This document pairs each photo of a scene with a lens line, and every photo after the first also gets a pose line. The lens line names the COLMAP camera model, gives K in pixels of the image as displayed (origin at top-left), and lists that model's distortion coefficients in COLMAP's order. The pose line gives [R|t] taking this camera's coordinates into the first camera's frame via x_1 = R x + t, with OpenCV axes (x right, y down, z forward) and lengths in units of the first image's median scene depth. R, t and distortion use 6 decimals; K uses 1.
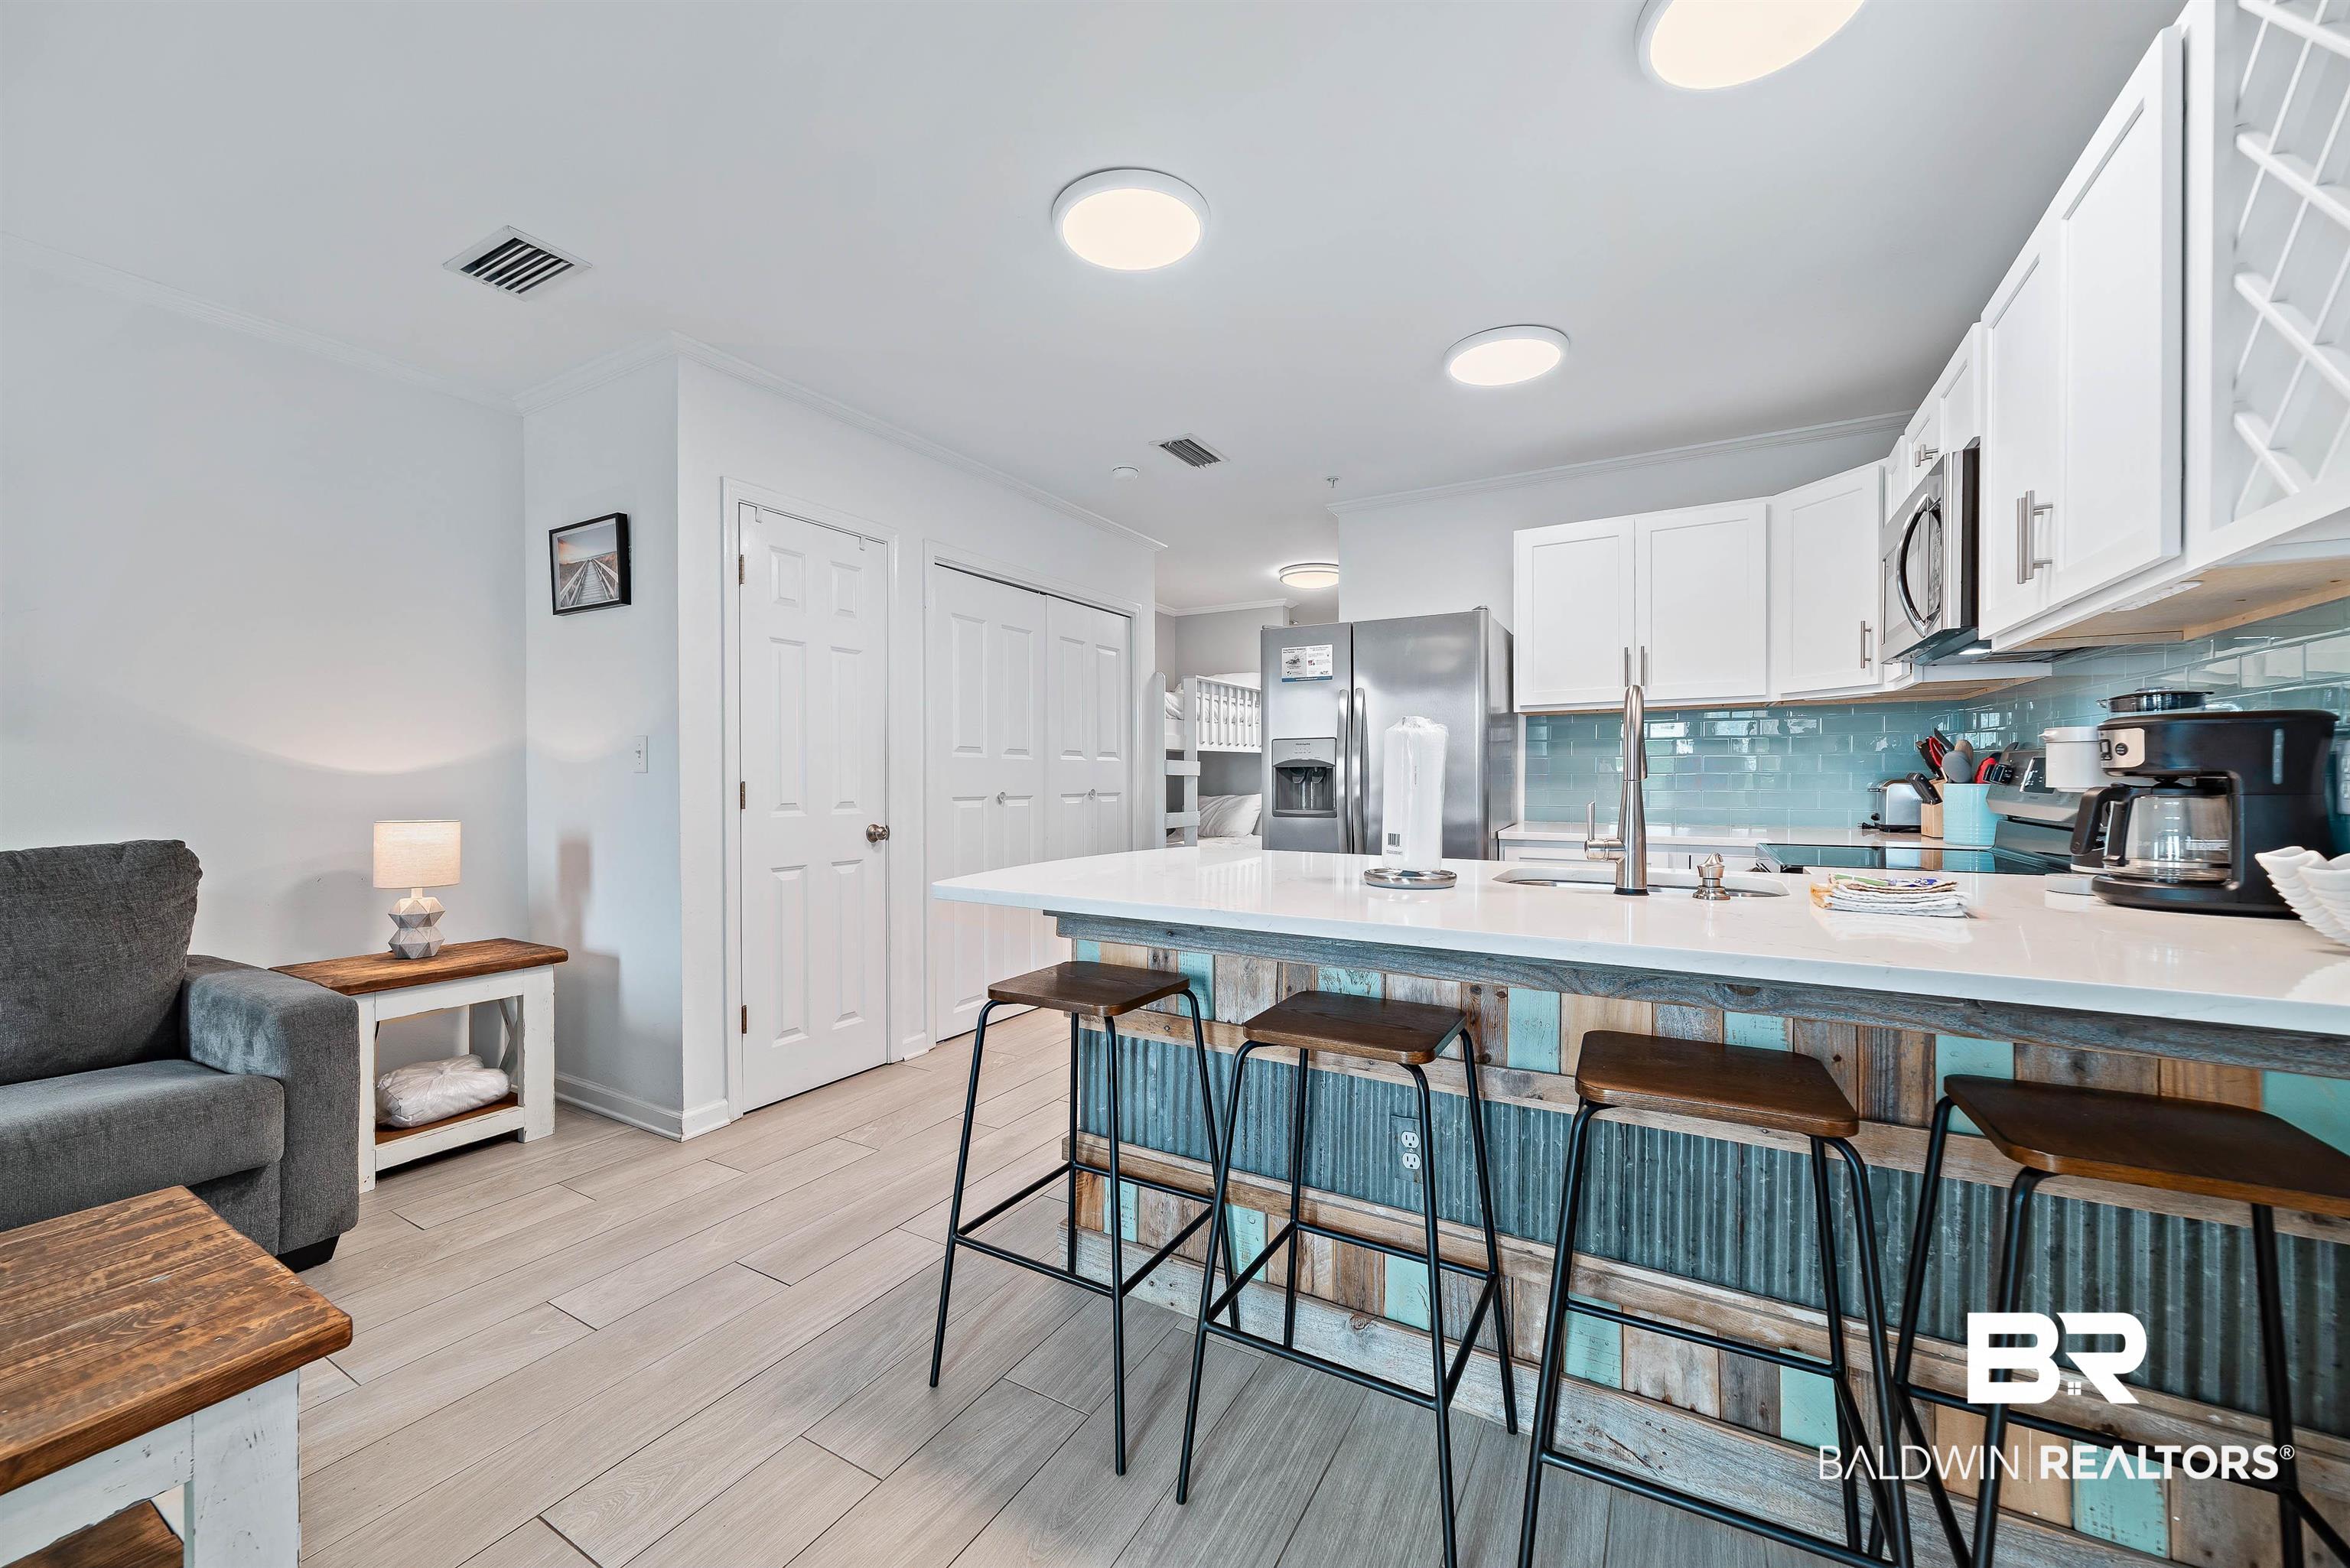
lens RADIAL K [[896.8, 0, 1180.2], [0, 896.8, 780.1], [0, 0, 1]] dist [-0.005911, 0.002349]
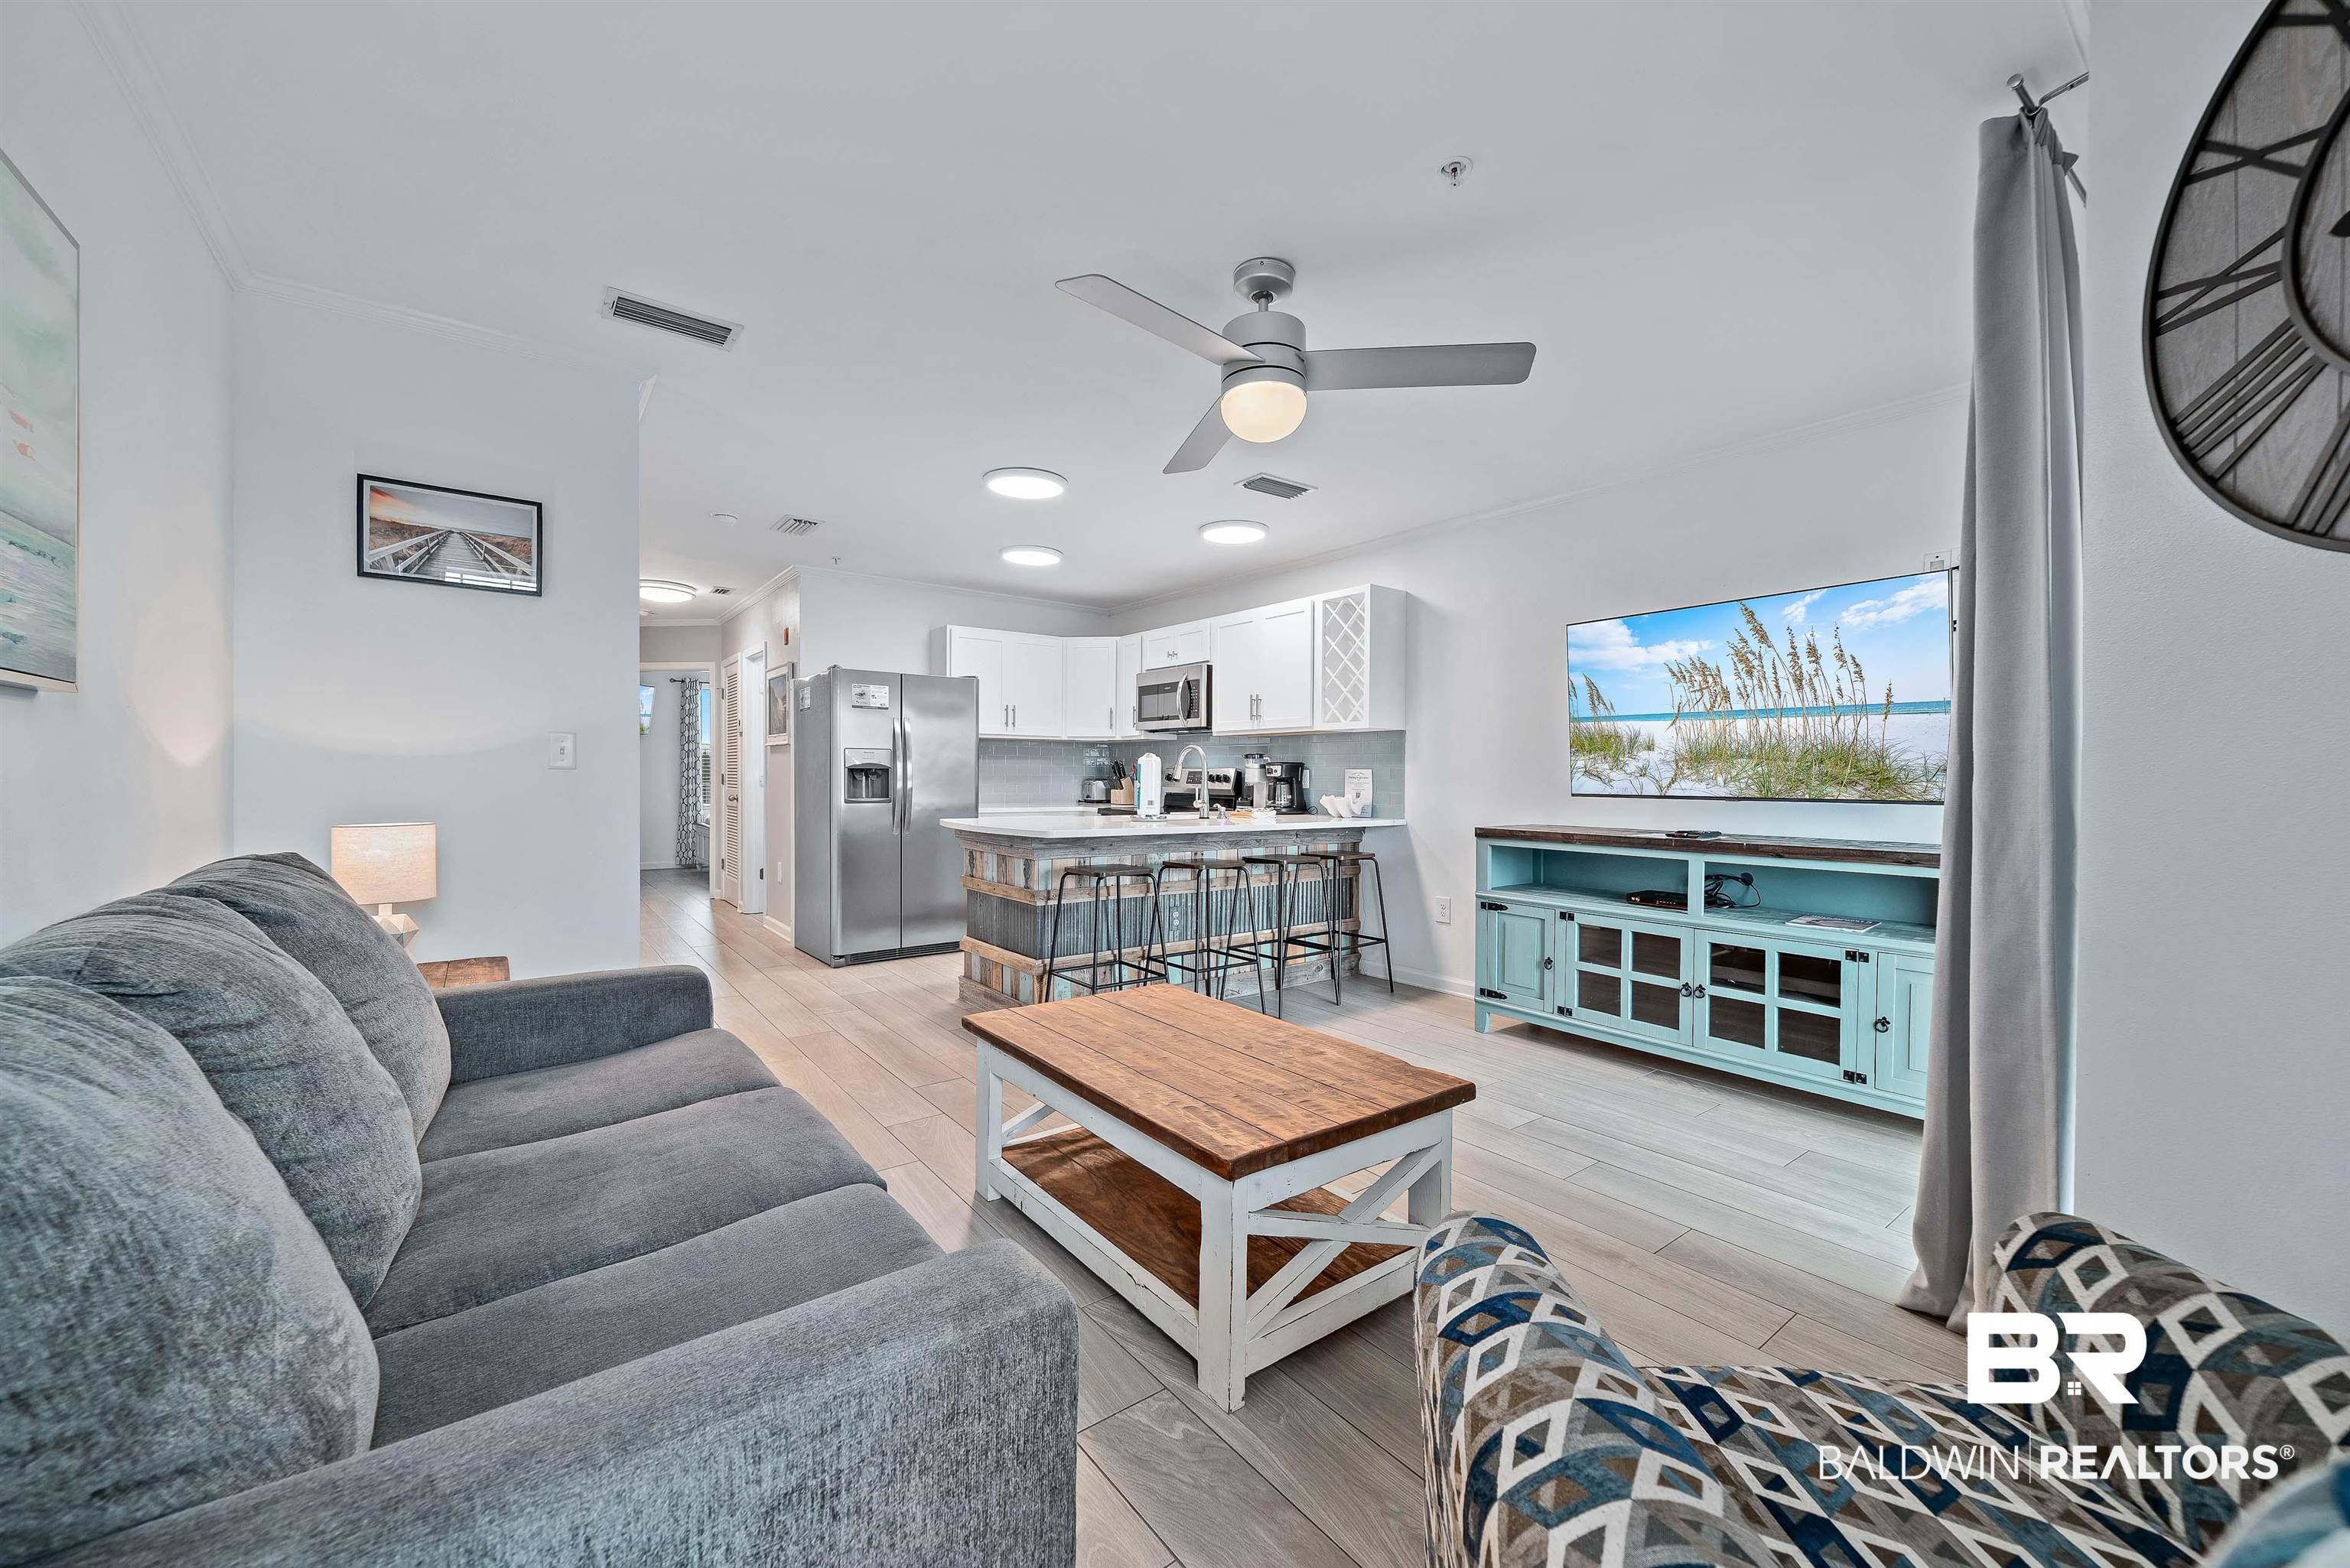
lens RADIAL K [[896.8, 0, 1169.4], [0, 896.8, 796.3], [0, 0, 1]] dist [-0.005911, 0.002349]
pose [[0.393695, -0.016765, 0.919088, -1.408212], [-0.004478, 0.999787, 0.020156, -0.001817], [-0.919230, -0.012051, 0.393536, -0.018005]]
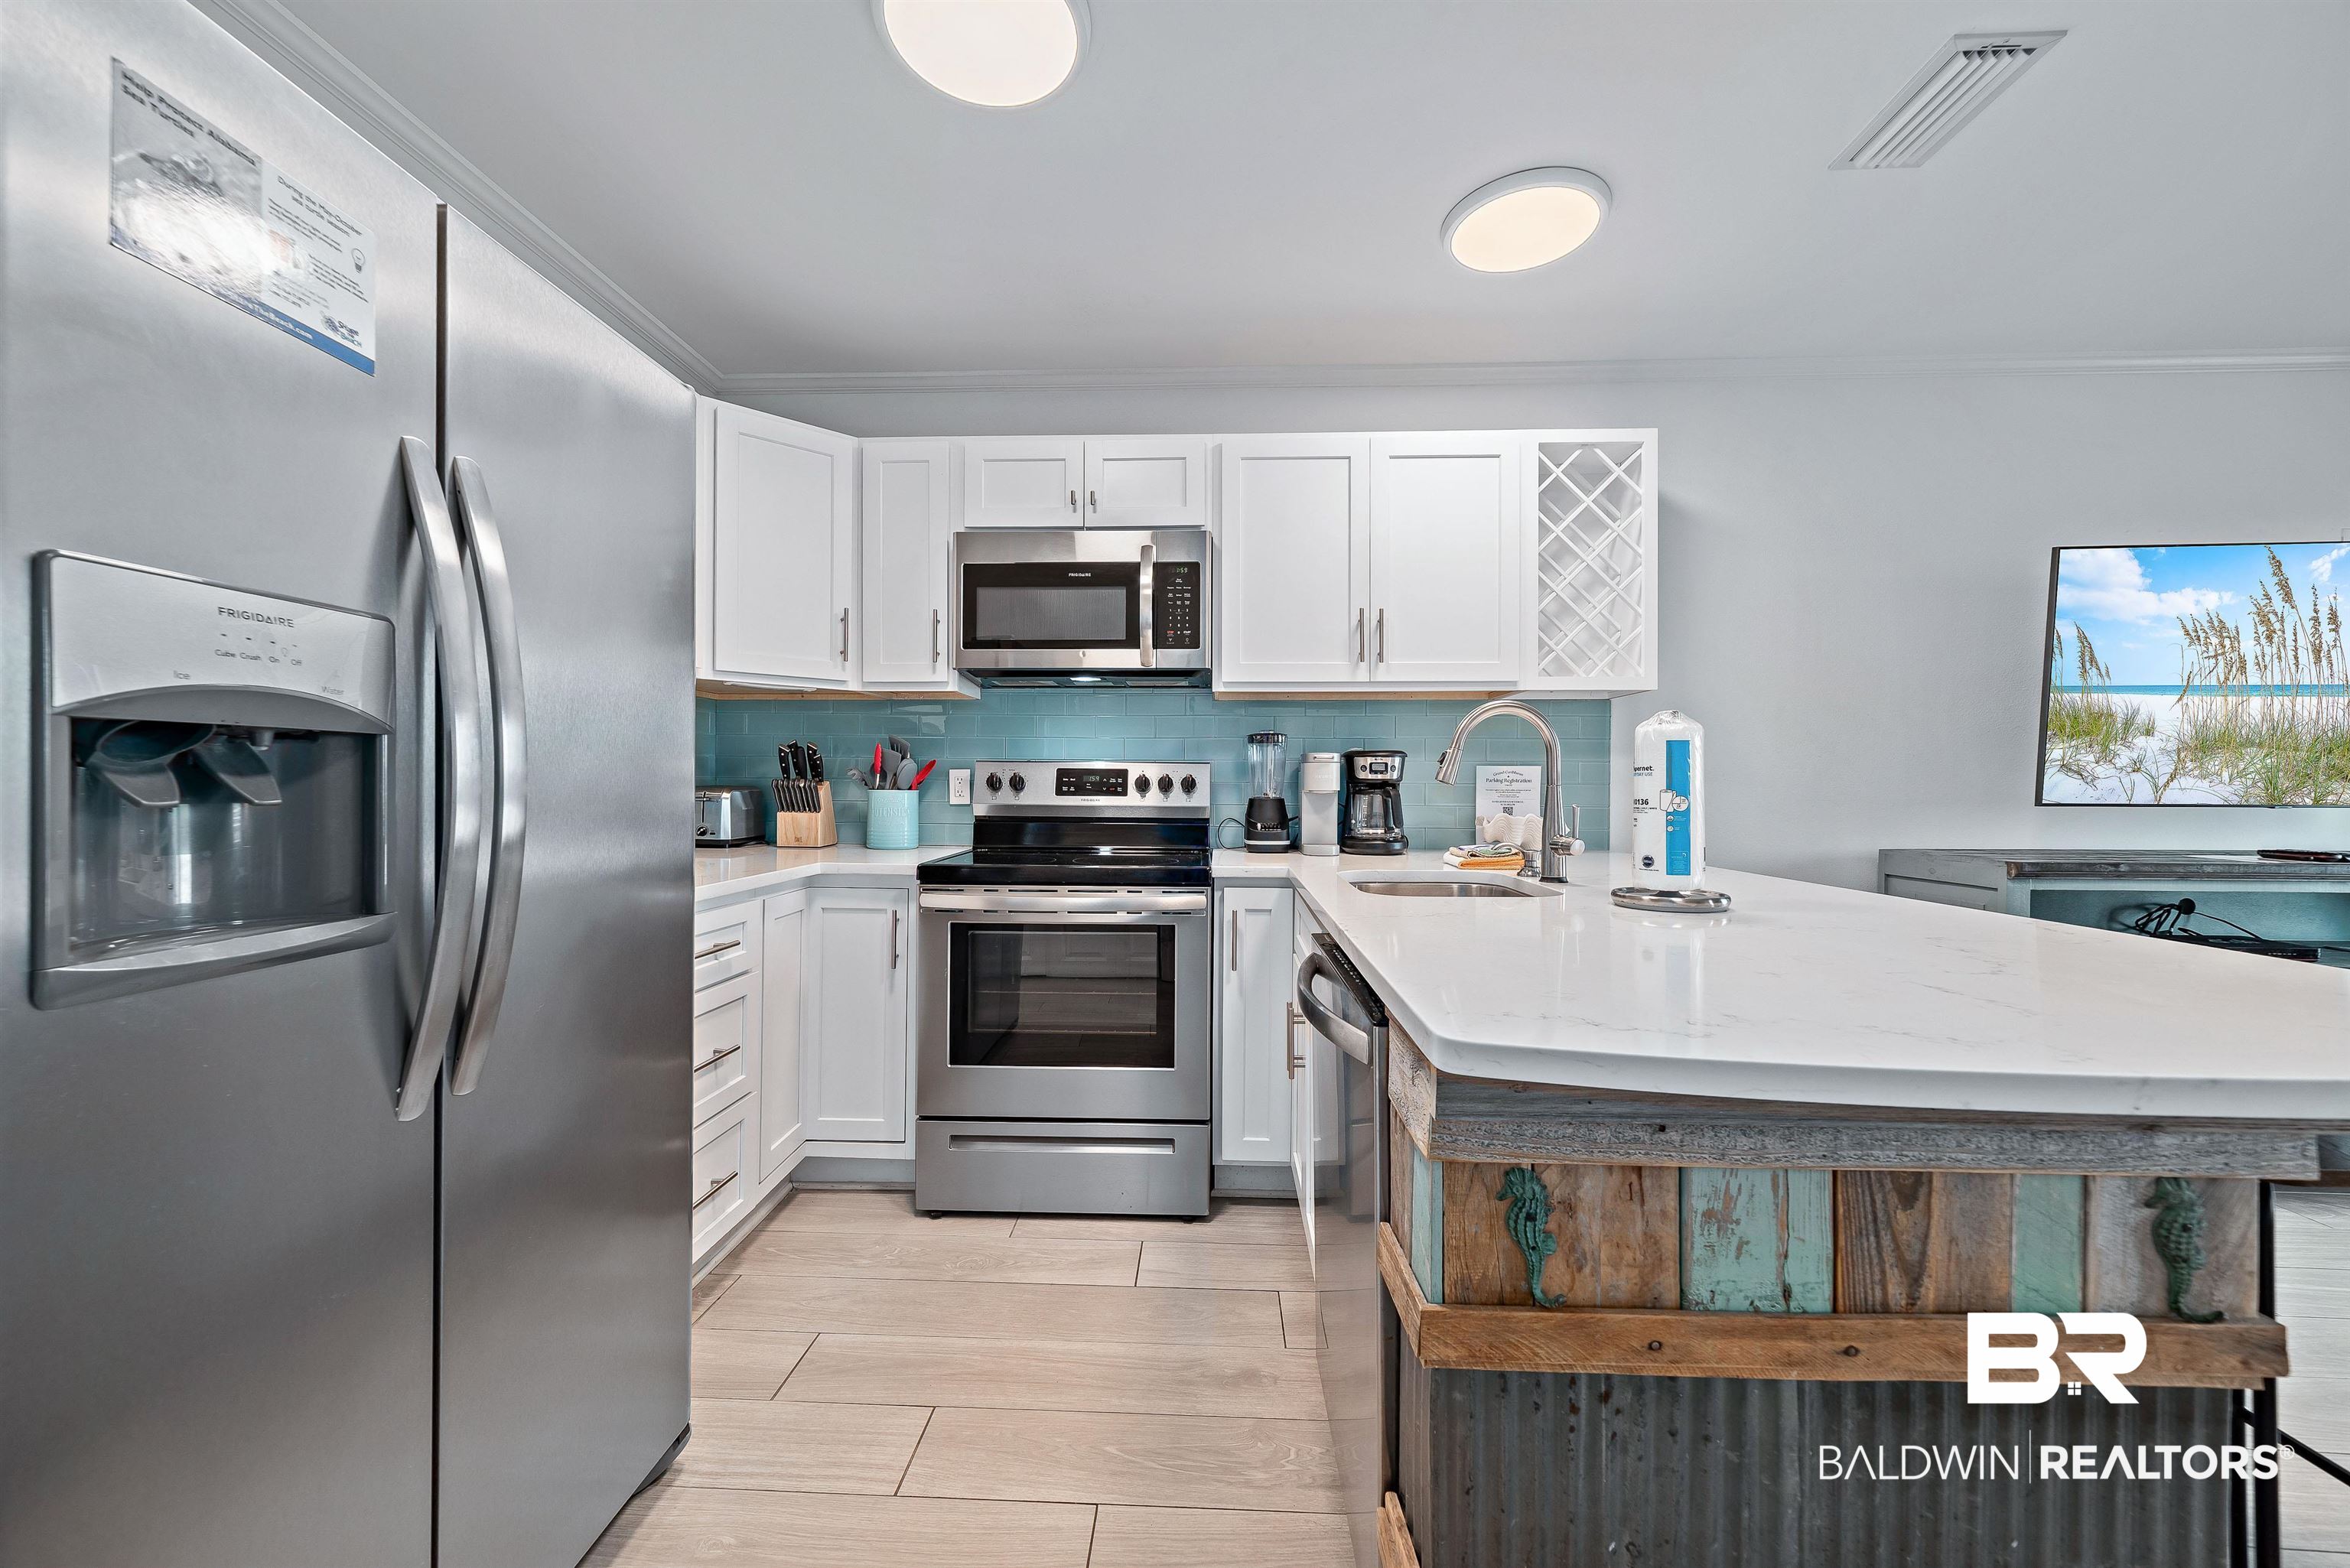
lens RADIAL K [[896.8, 0, 1180.1], [0, 896.8, 786.3], [0, 0, 1]] dist [-0.005911, 0.002349]
pose [[-0.468835, 0.000006, 0.883286, -0.203968], [0.005898, 0.999978, 0.003124, -0.002143], [-0.883266, 0.006674, -0.468825, 1.277994]]
